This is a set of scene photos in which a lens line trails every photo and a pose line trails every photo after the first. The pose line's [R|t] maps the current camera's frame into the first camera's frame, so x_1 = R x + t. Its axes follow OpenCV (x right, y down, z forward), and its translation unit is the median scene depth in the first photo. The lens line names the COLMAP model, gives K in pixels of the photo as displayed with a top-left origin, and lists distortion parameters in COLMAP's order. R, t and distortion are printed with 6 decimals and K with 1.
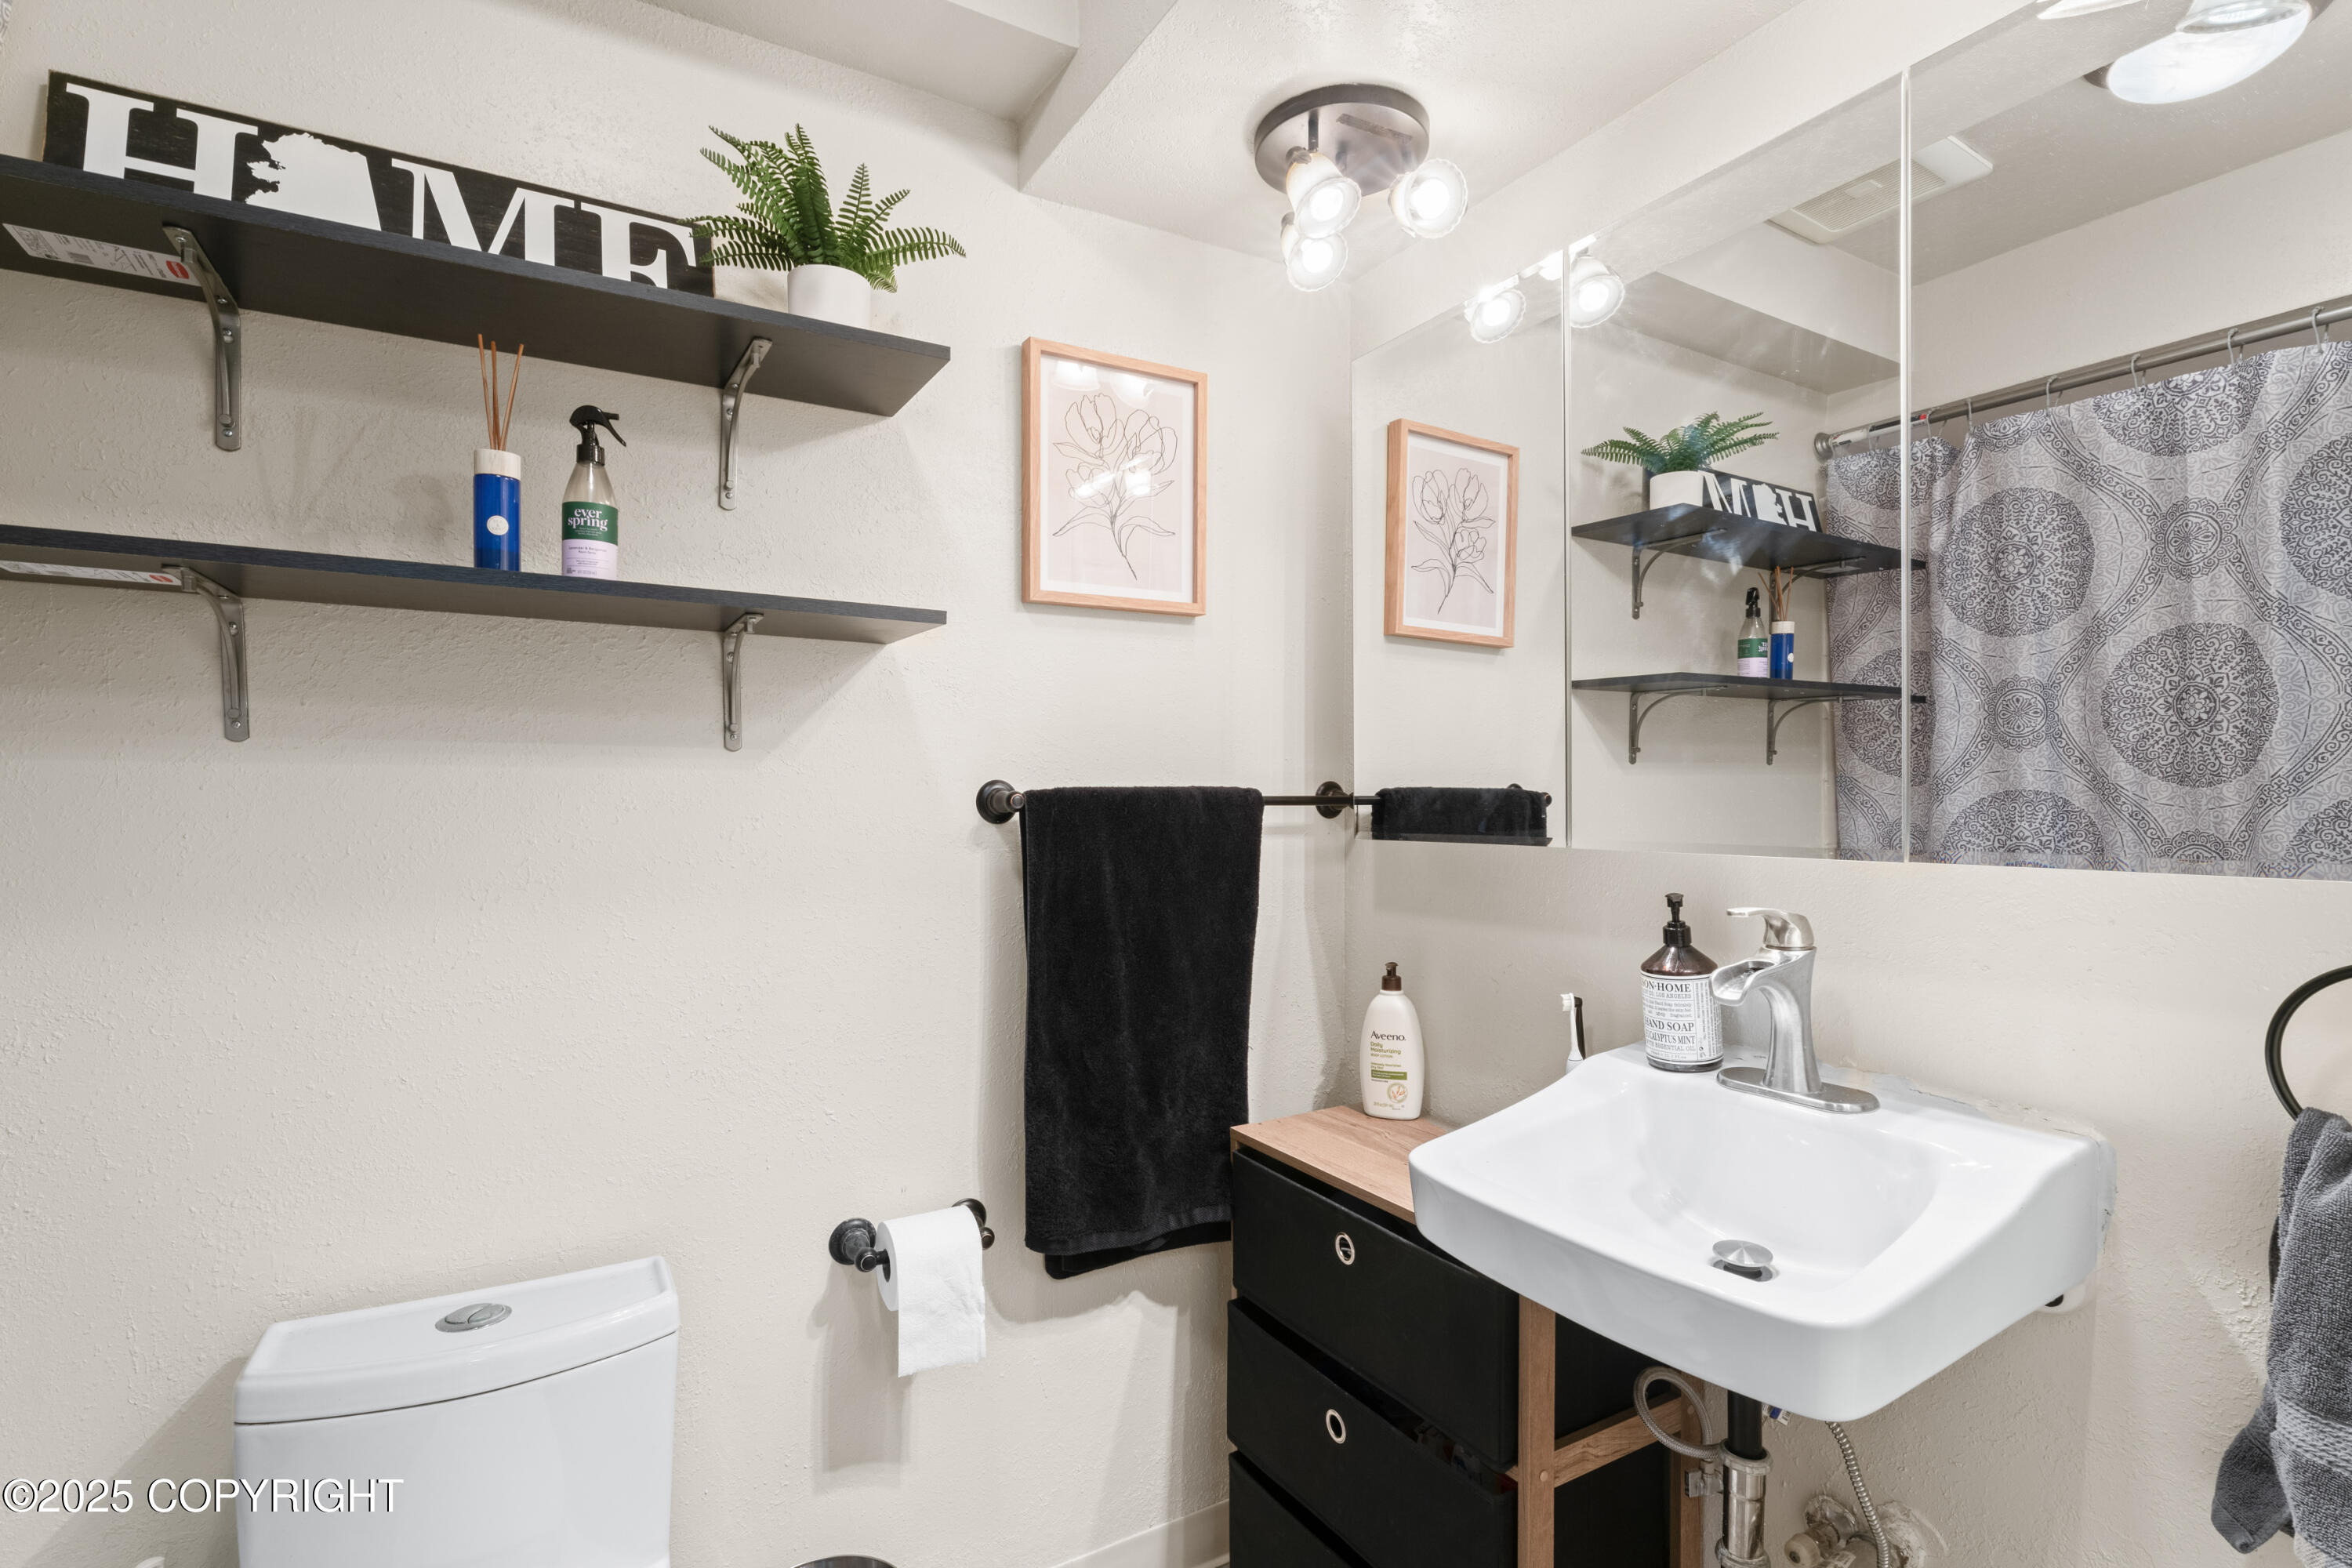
lens RADIAL K [[1104.1, 0, 1185.4], [0, 1104.1, 787.0], [0, 0, 1]] dist [0.006993, -0.004866]
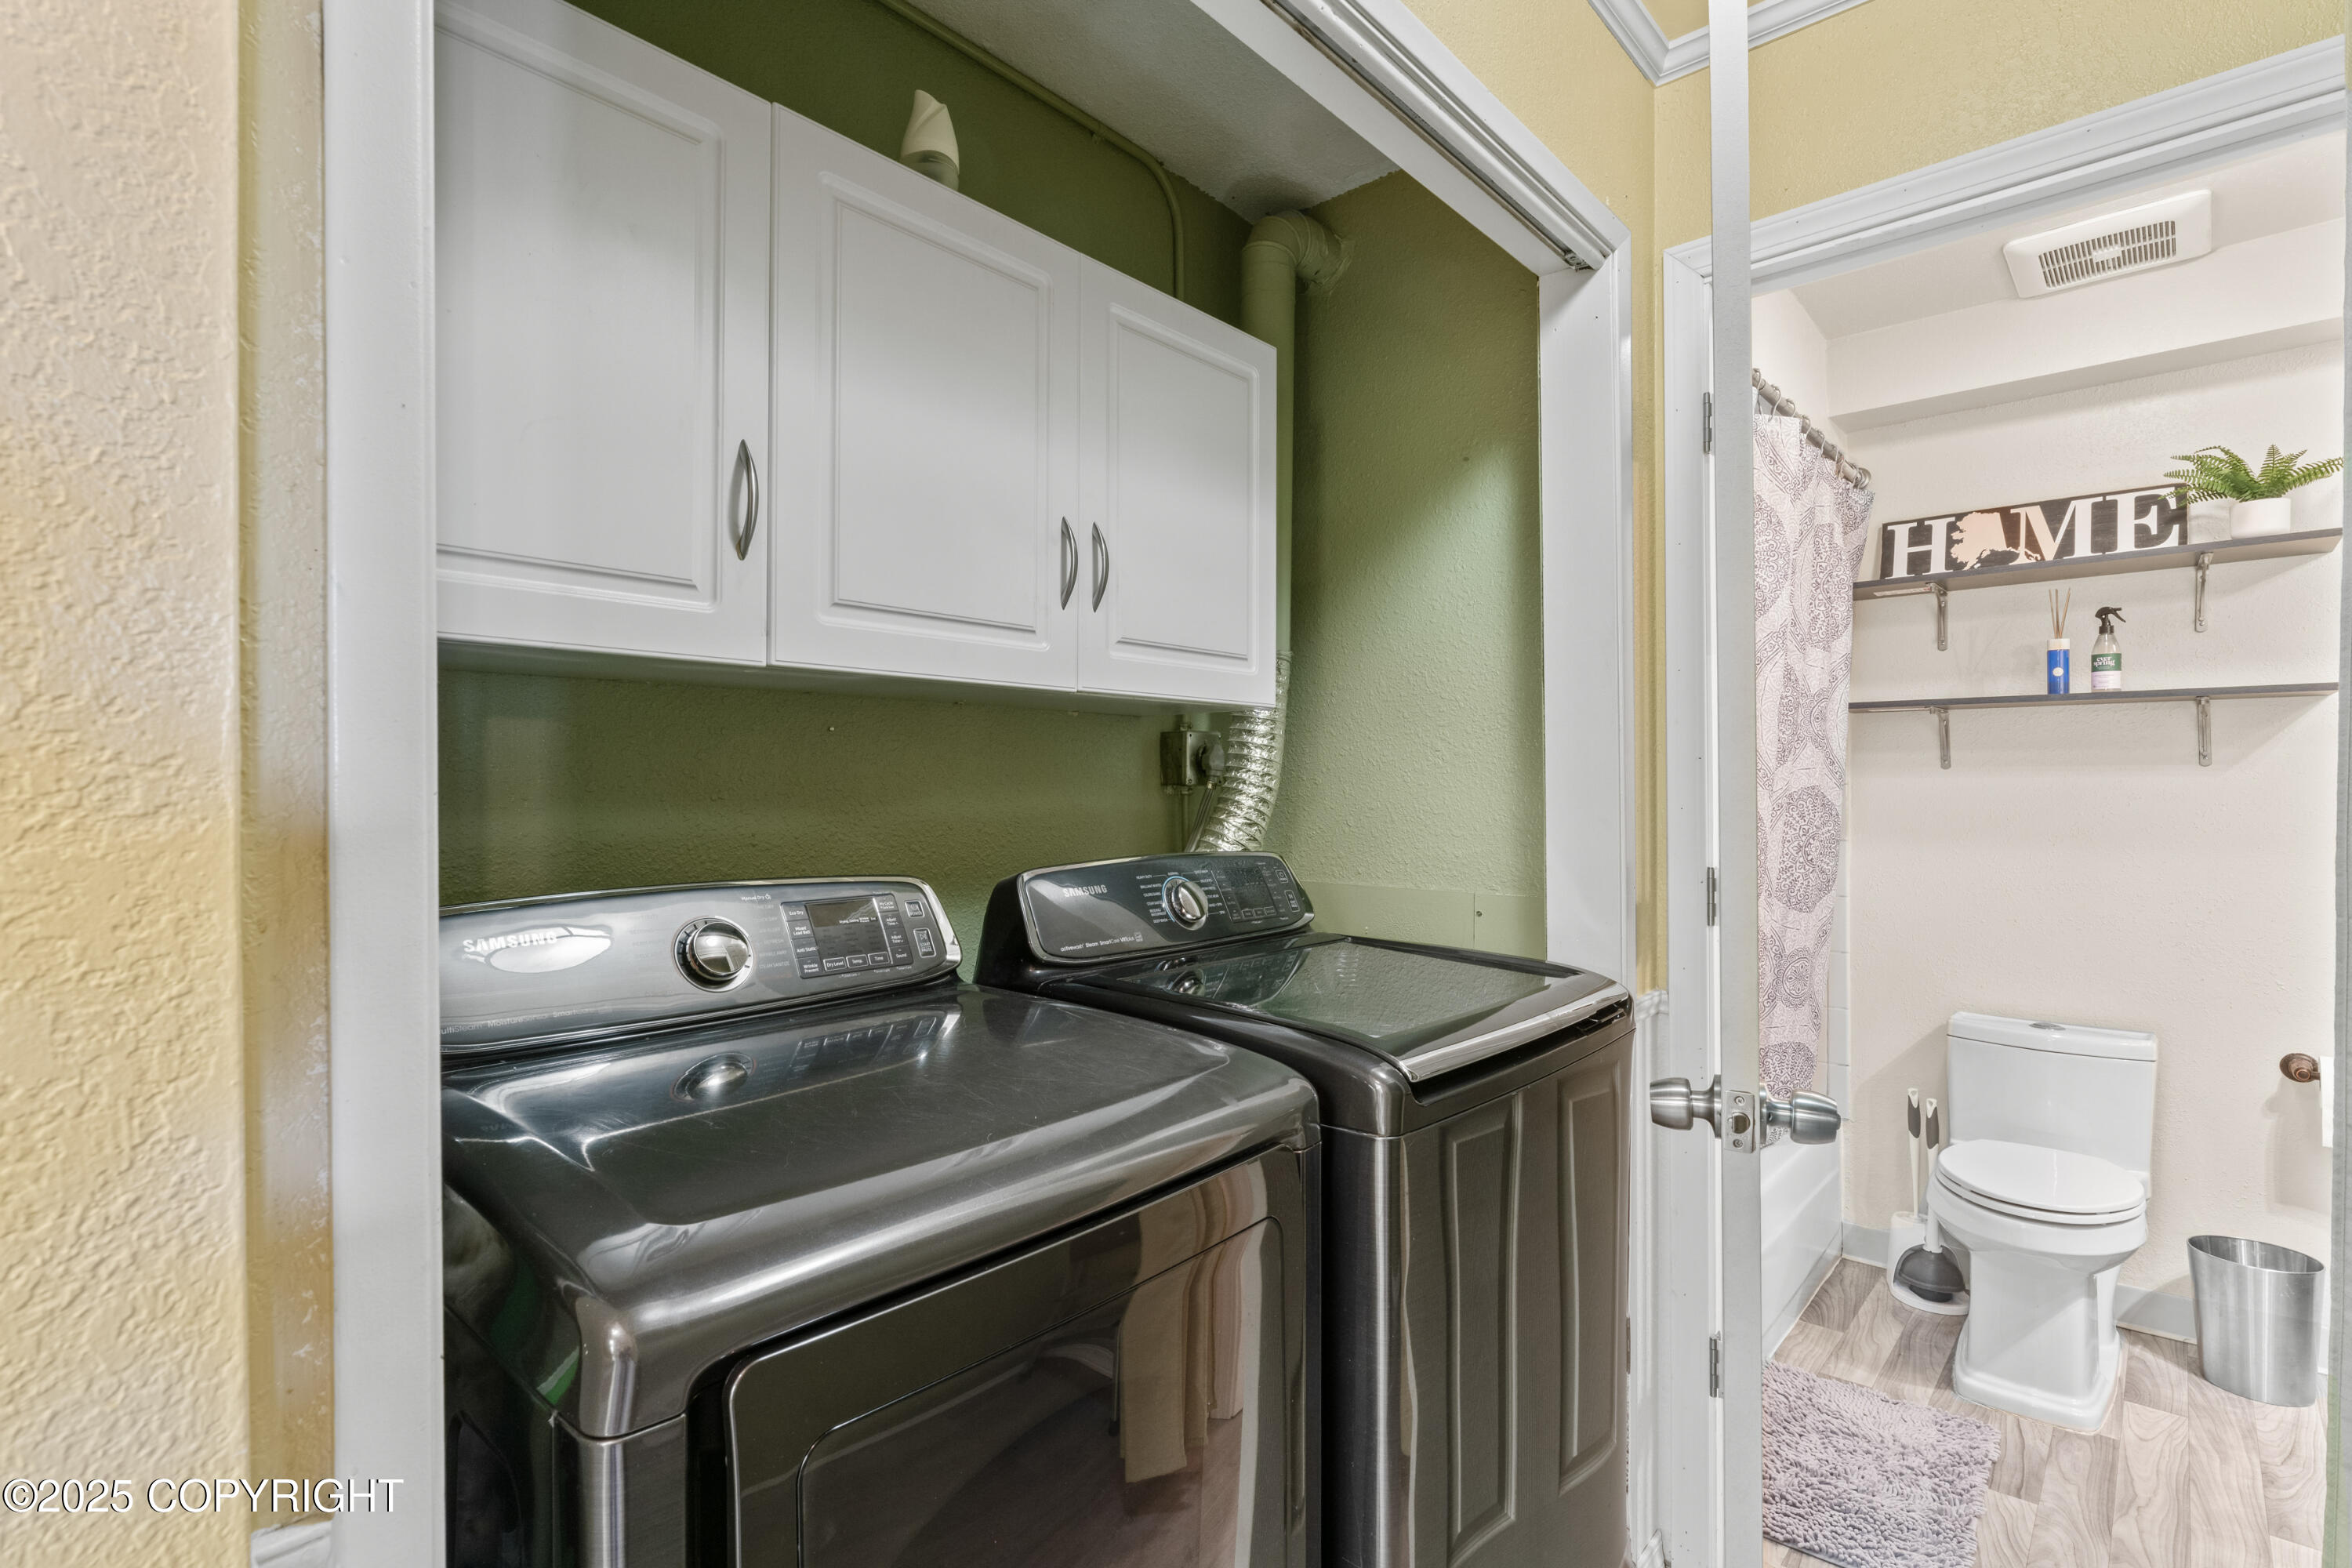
lens RADIAL K [[1104.1, 0, 1185.4], [0, 1104.1, 787.0], [0, 0, 1]] dist [0.006993, -0.004866]
pose [[0.301146, -0.000188, -0.953578, 0.941408], [0.002513, 0.999997, 0.000597, -0.006708], [0.953575, -0.002576, 0.301145, -1.304314]]
